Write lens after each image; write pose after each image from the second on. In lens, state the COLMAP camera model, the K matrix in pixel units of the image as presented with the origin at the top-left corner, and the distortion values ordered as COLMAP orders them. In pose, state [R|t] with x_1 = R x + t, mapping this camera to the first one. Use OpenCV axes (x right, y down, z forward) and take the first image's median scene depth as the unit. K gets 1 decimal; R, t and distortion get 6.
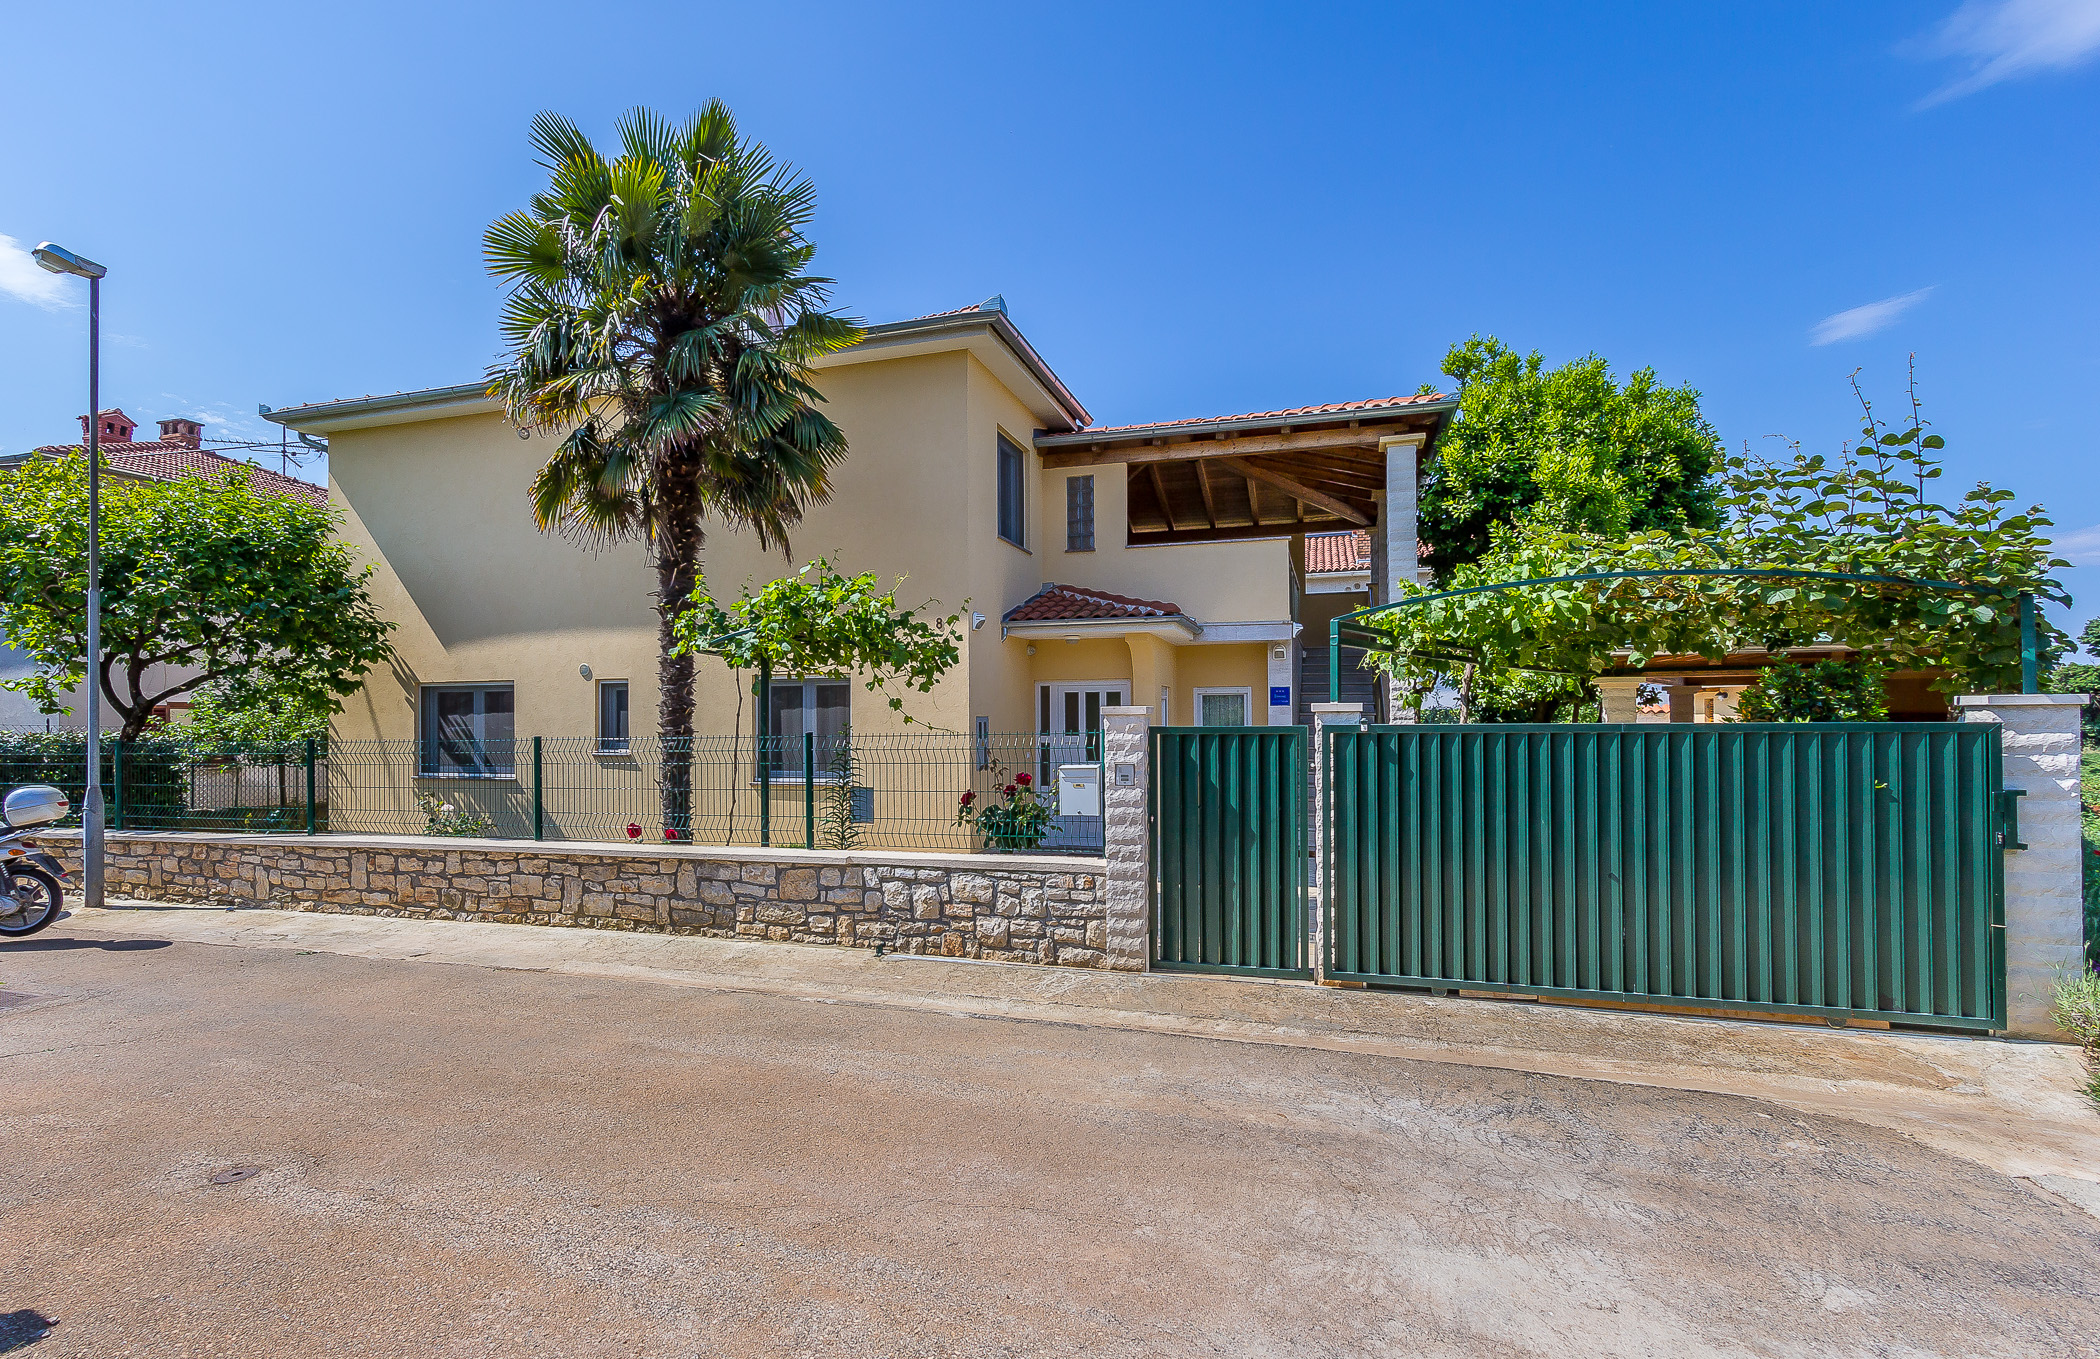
lens RADIAL K [[962.3, 0, 1001.8], [0, 962.3, 716.9], [0, 0, 1]] dist [0.004738, -0.001196]
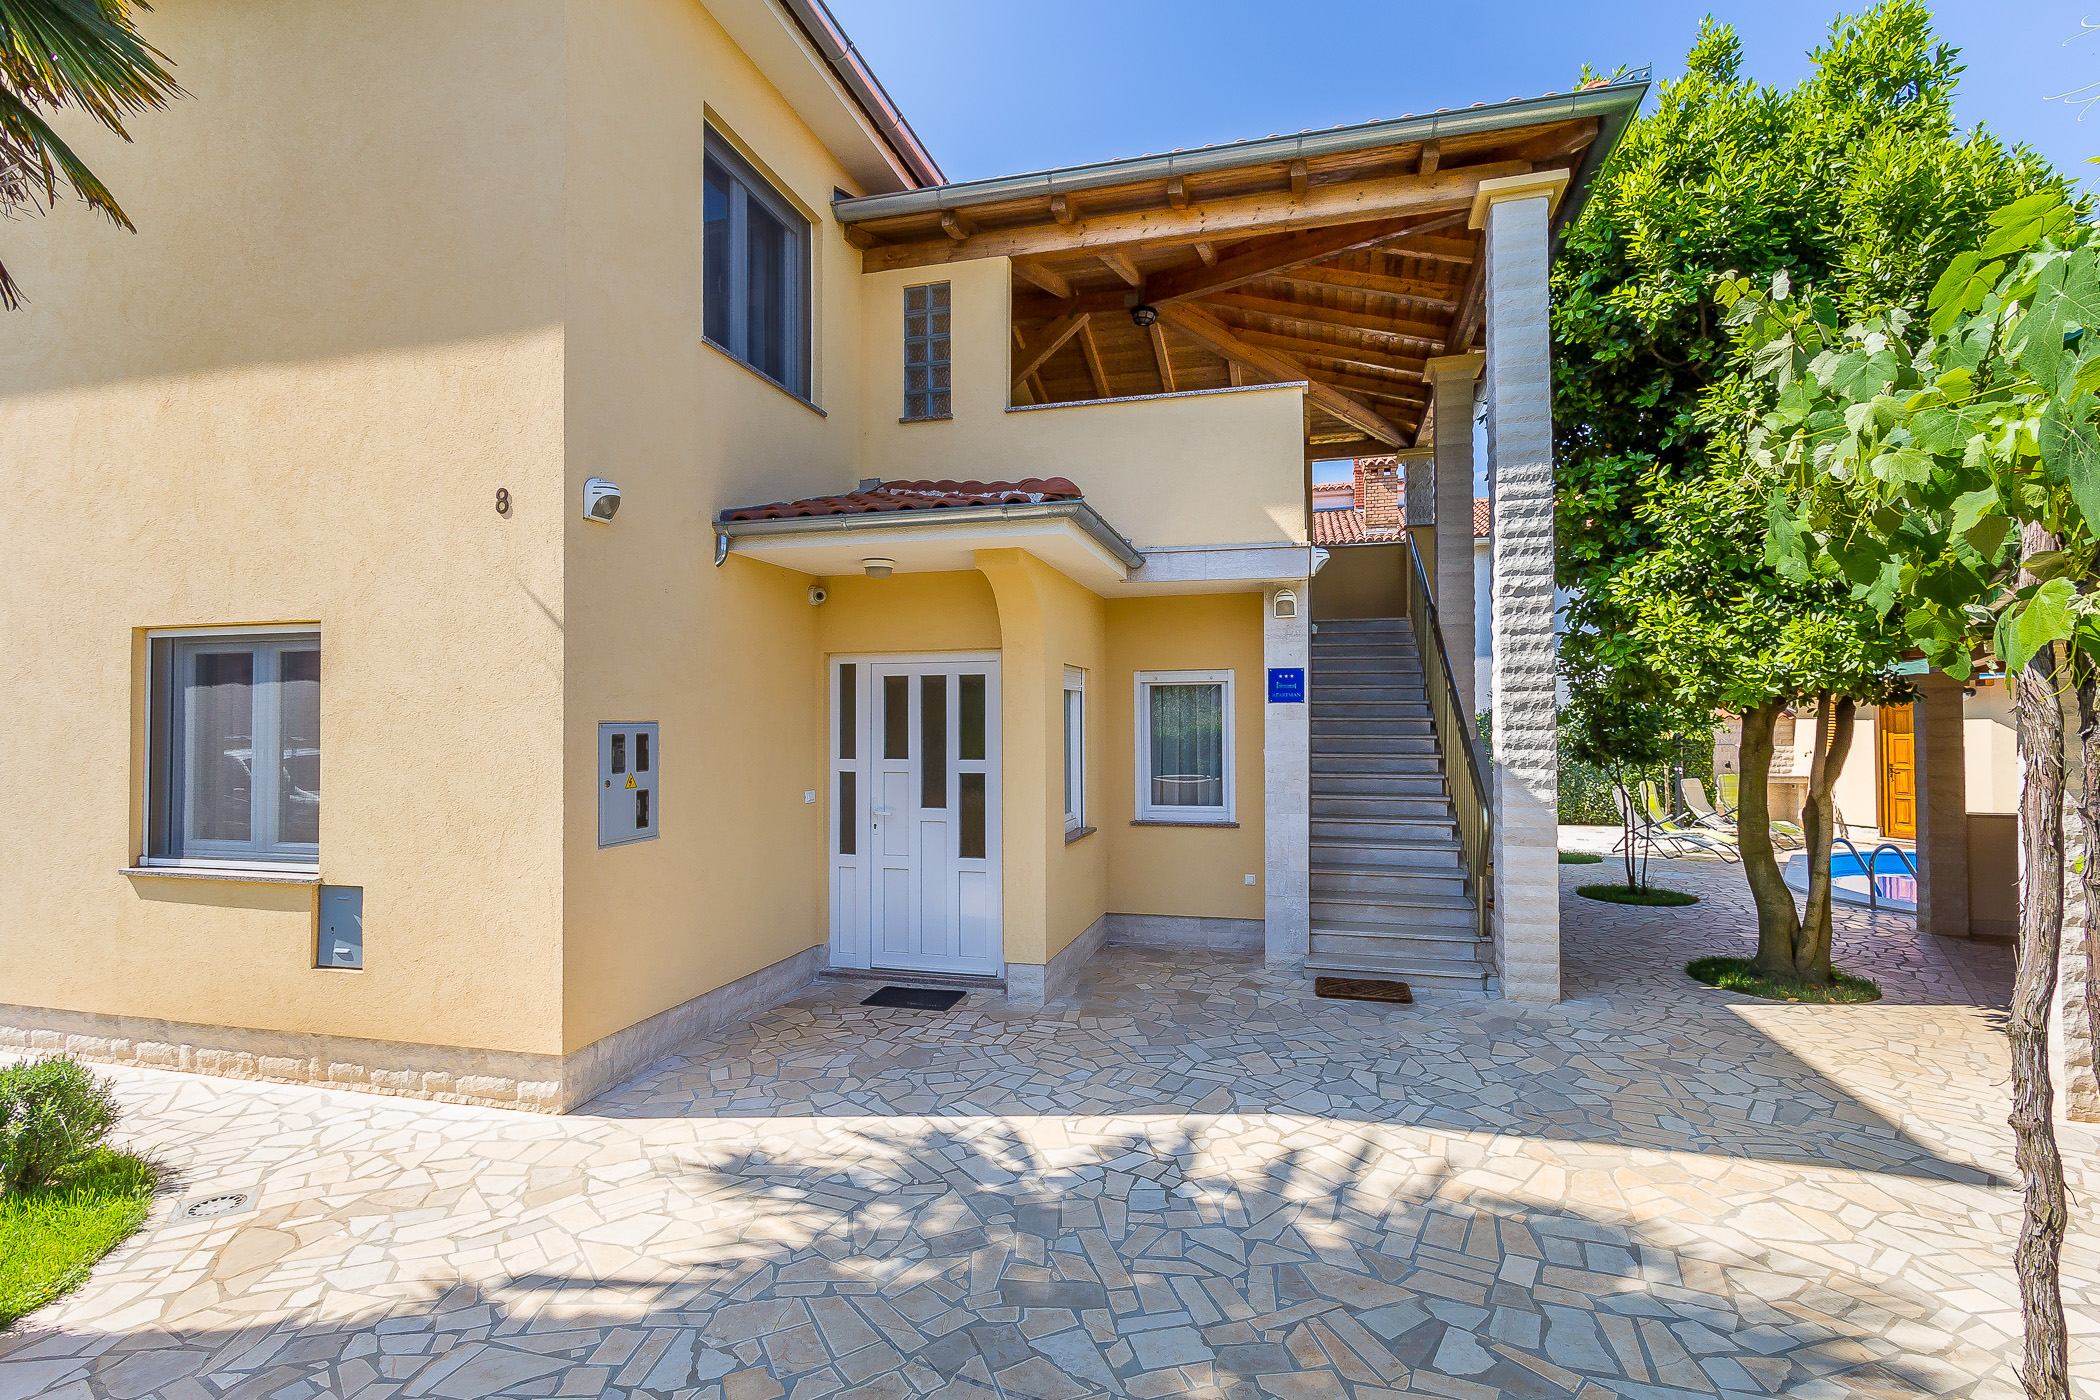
lens RADIAL K [[956.2, 0, 1068.0], [0, 956.2, 711.5], [0, 0, 1]] dist [0.005522, -0.001137]
pose [[0.997540, 0.003271, 0.070025, 0.129903], [-0.002608, 0.999951, -0.009559, -0.001767], [-0.070053, 0.009353, 0.997499, 0.475162]]
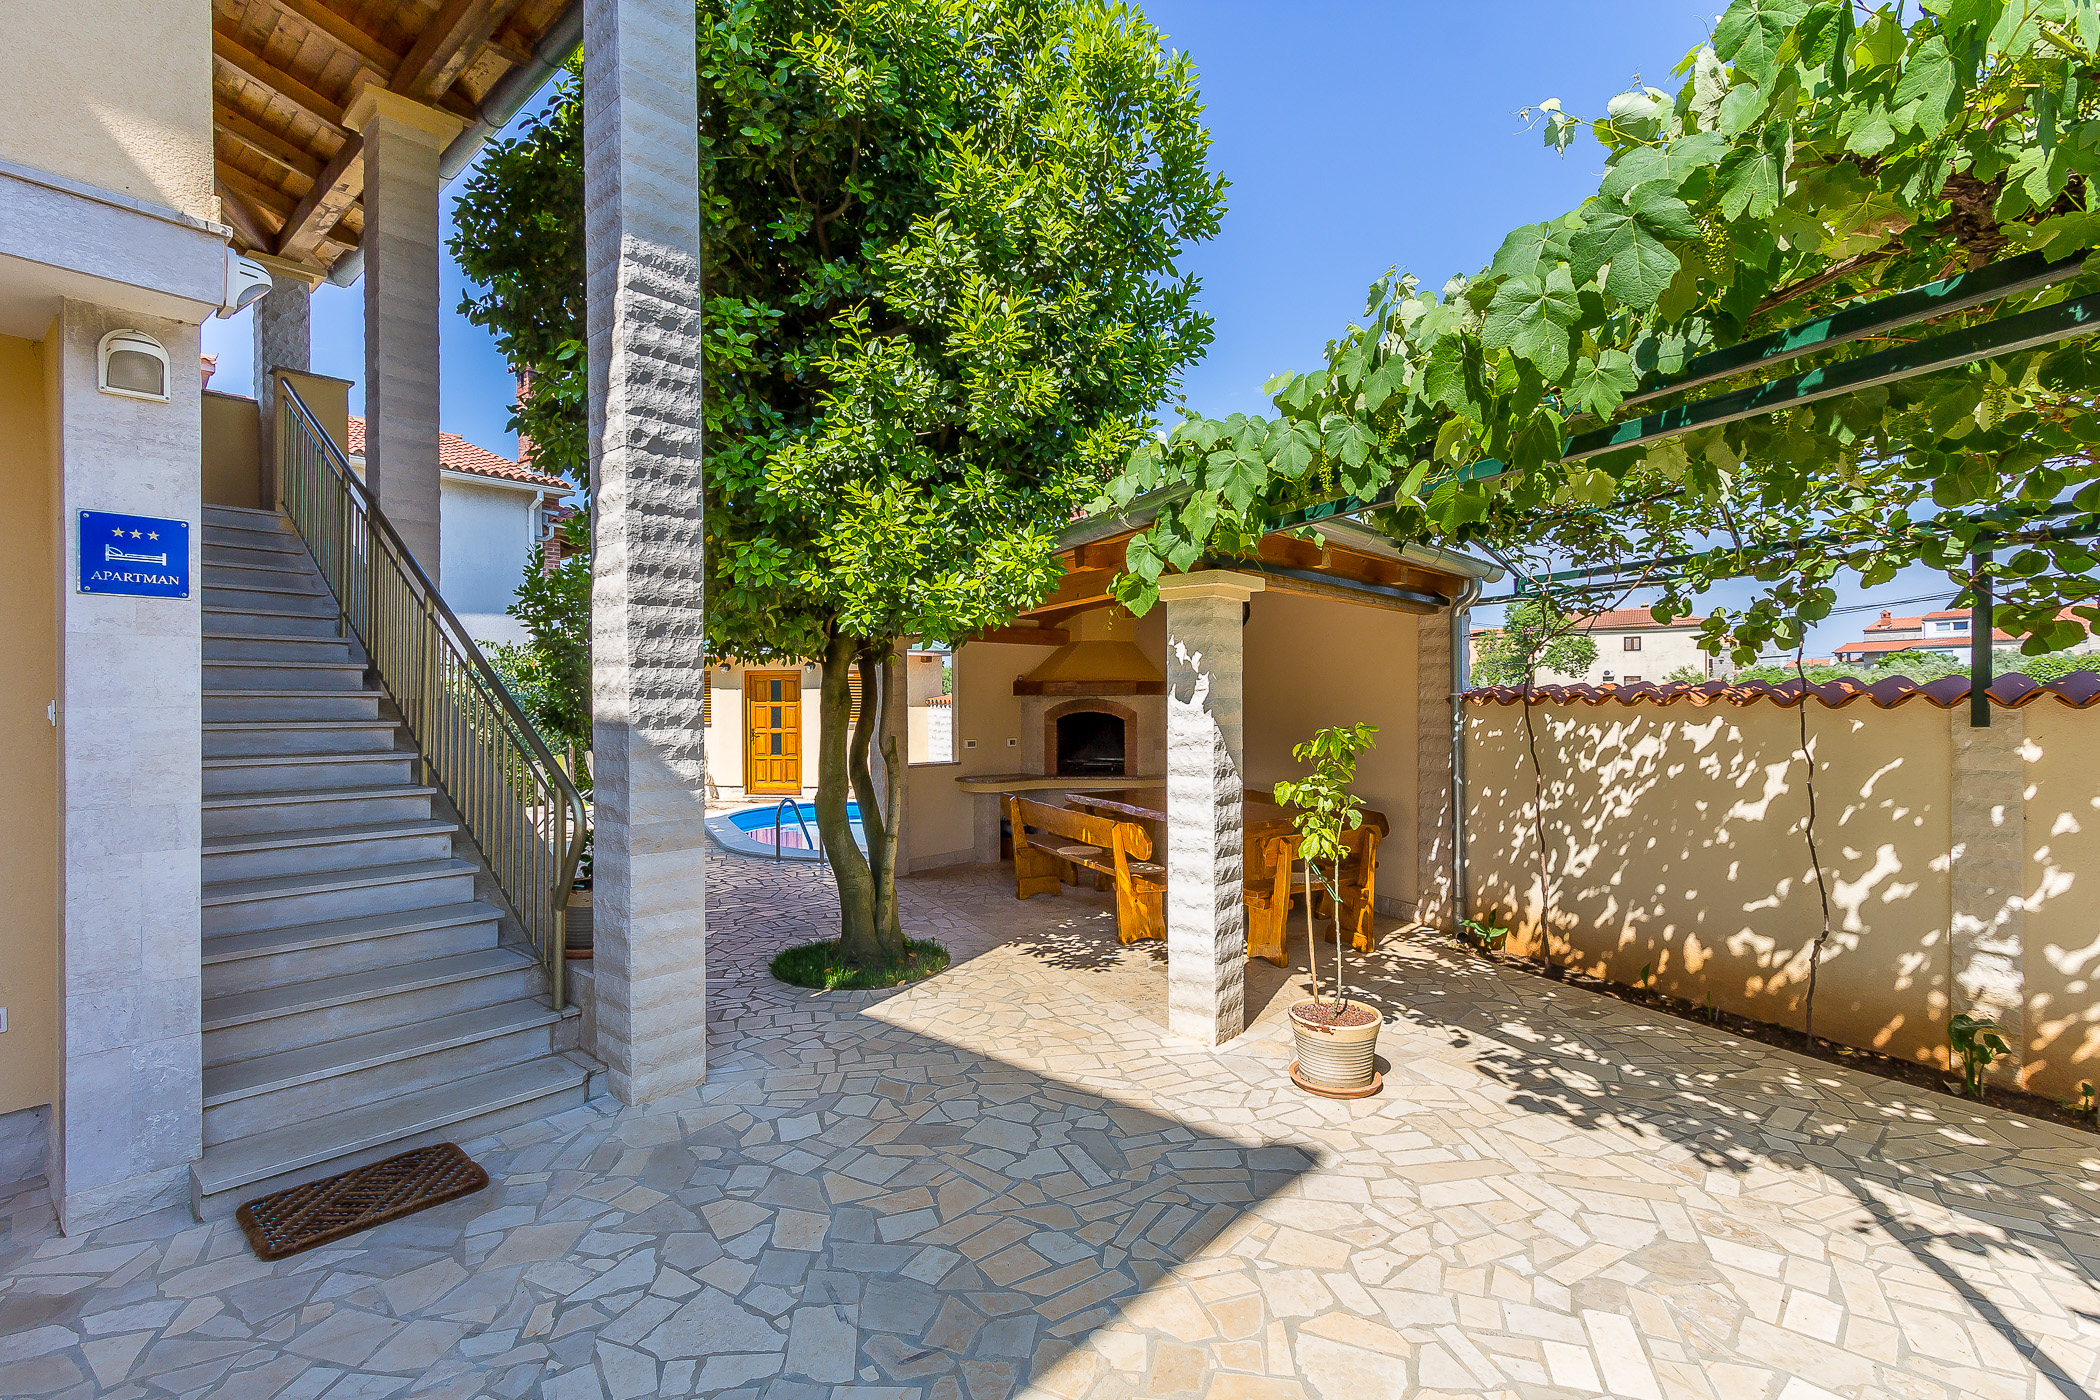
lens RADIAL K [[956.2, 0, 1043.8], [0, 956.2, 703.4], [0, 0, 1]] dist [0.005522, -0.001137]
pose [[0.383080, 0.000744, 0.923715, 0.159163], [-0.002469, 0.999997, 0.000218, 0.012929], [-0.923712, -0.002364, 0.383081, 0.706495]]
